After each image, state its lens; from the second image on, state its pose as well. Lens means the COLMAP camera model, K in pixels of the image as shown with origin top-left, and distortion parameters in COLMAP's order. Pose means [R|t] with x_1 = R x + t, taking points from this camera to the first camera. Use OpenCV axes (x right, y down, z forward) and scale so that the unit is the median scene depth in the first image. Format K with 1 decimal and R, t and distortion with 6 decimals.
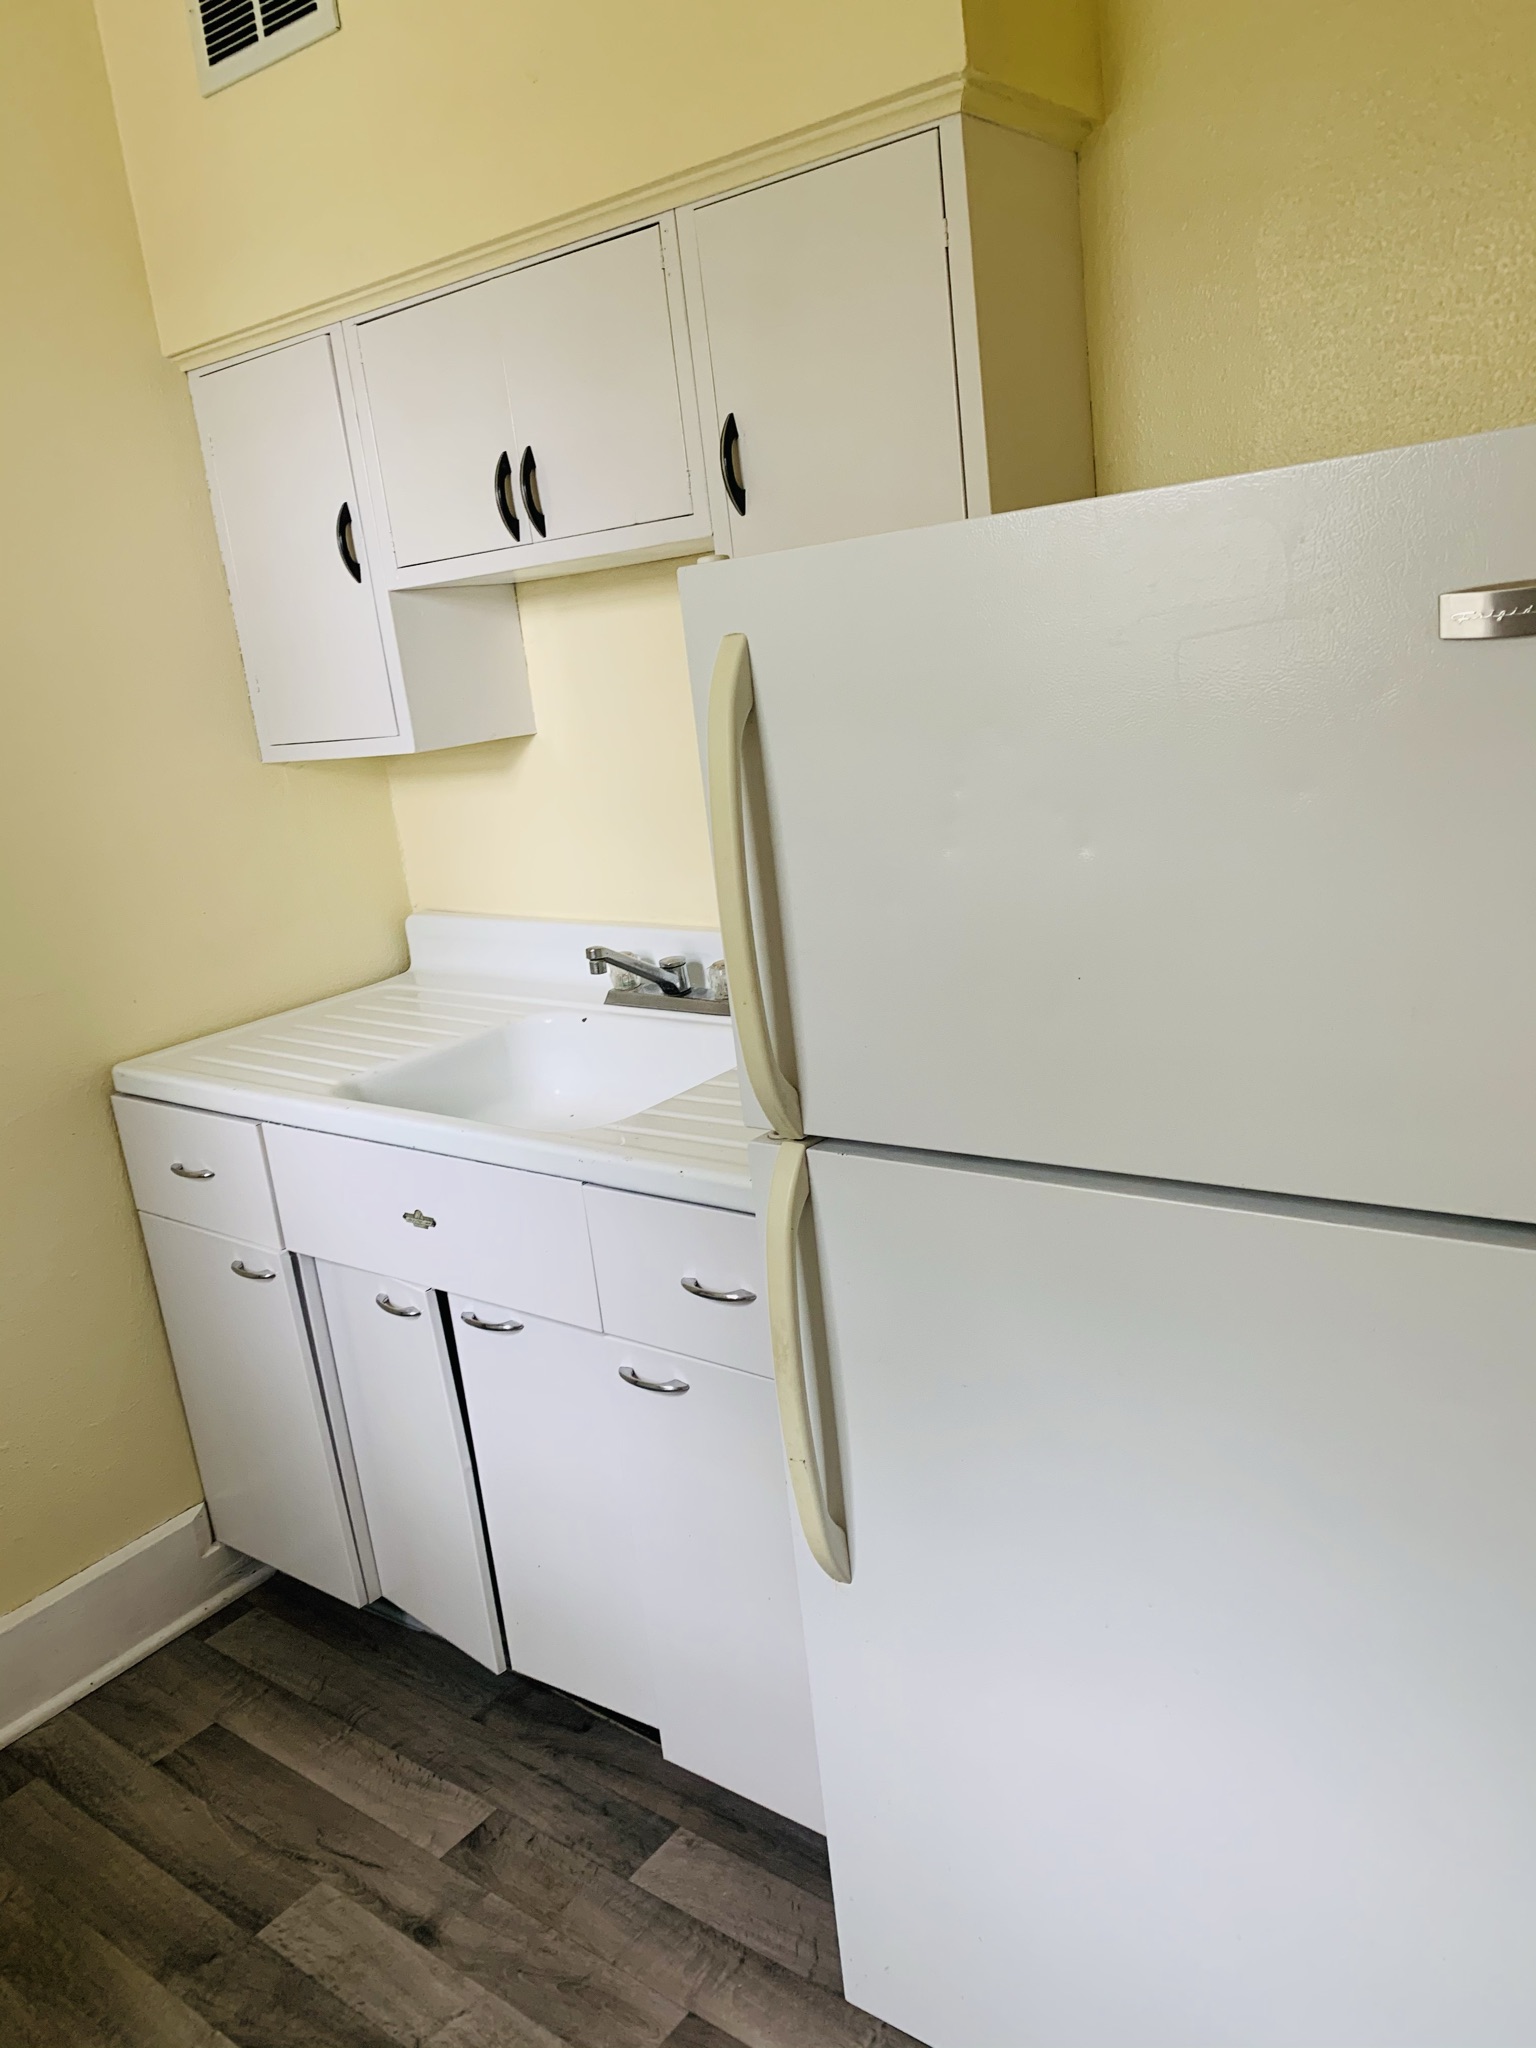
lens RADIAL K [[1552.0, 0, 759.8], [0, 1552.0, 1036.2], [0, 0, 1]] dist [0.022940, -0.028129]
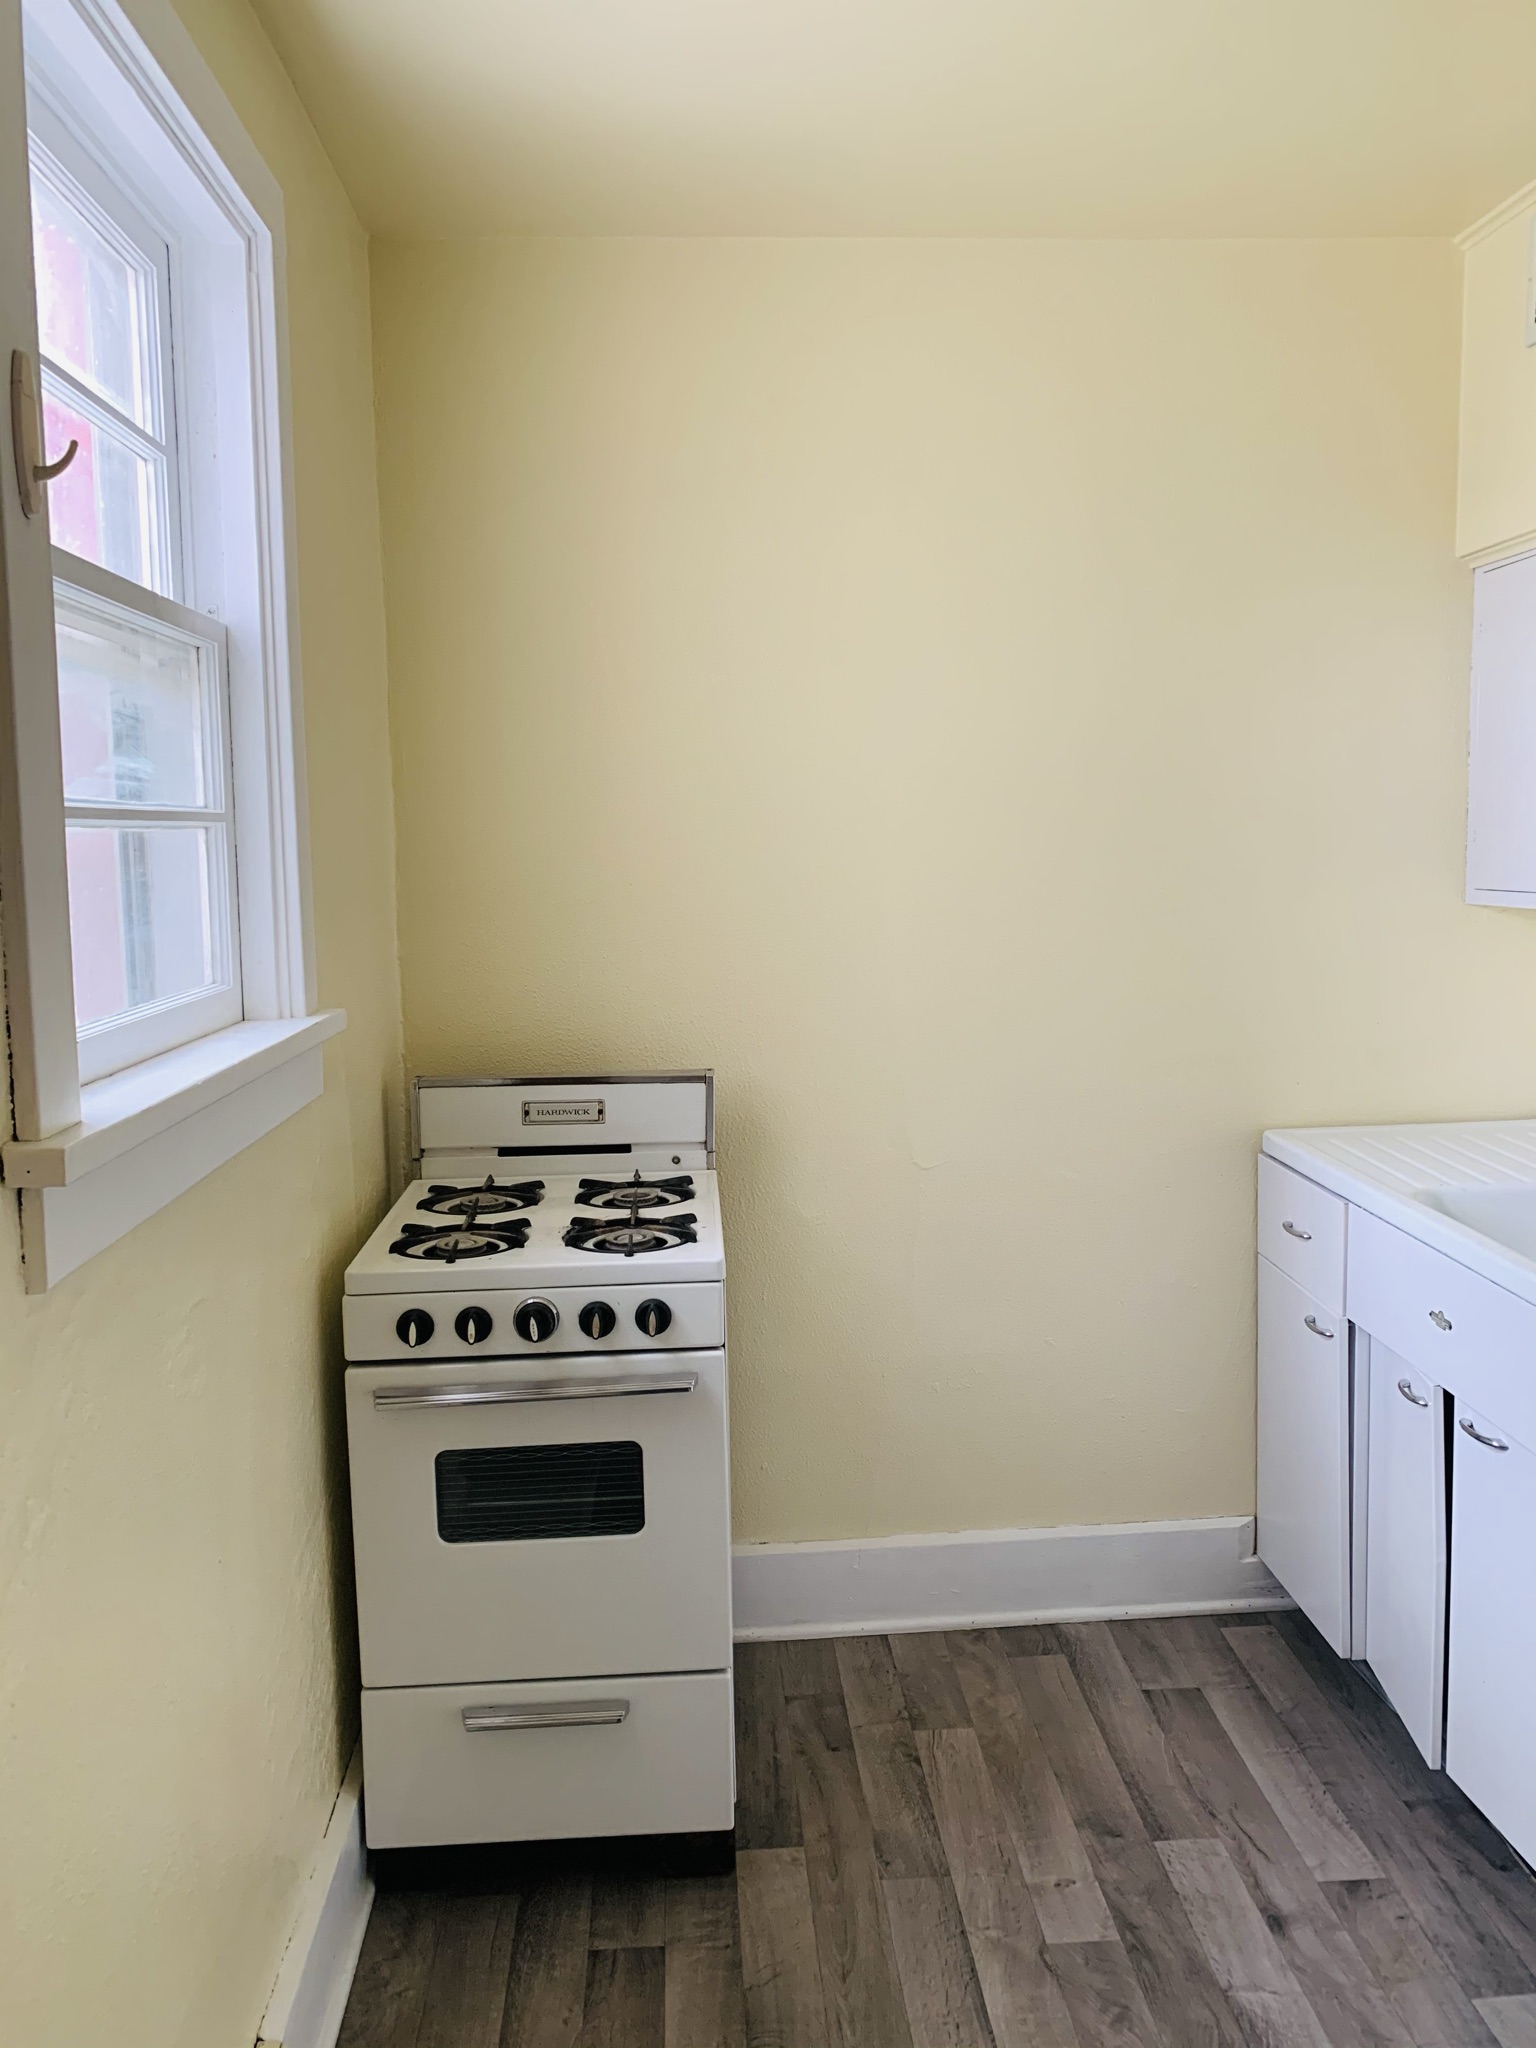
lens RADIAL K [[1552.0, 0, 761.0], [0, 1552.0, 1015.7], [0, 0, 1]] dist [0.022940, -0.028129]
pose [[0.652663, 0.183563, -0.735076, 0.228719], [-0.243164, 0.969630, 0.026235, -0.004245], [0.717567, 0.161621, 0.677477, -0.132741]]
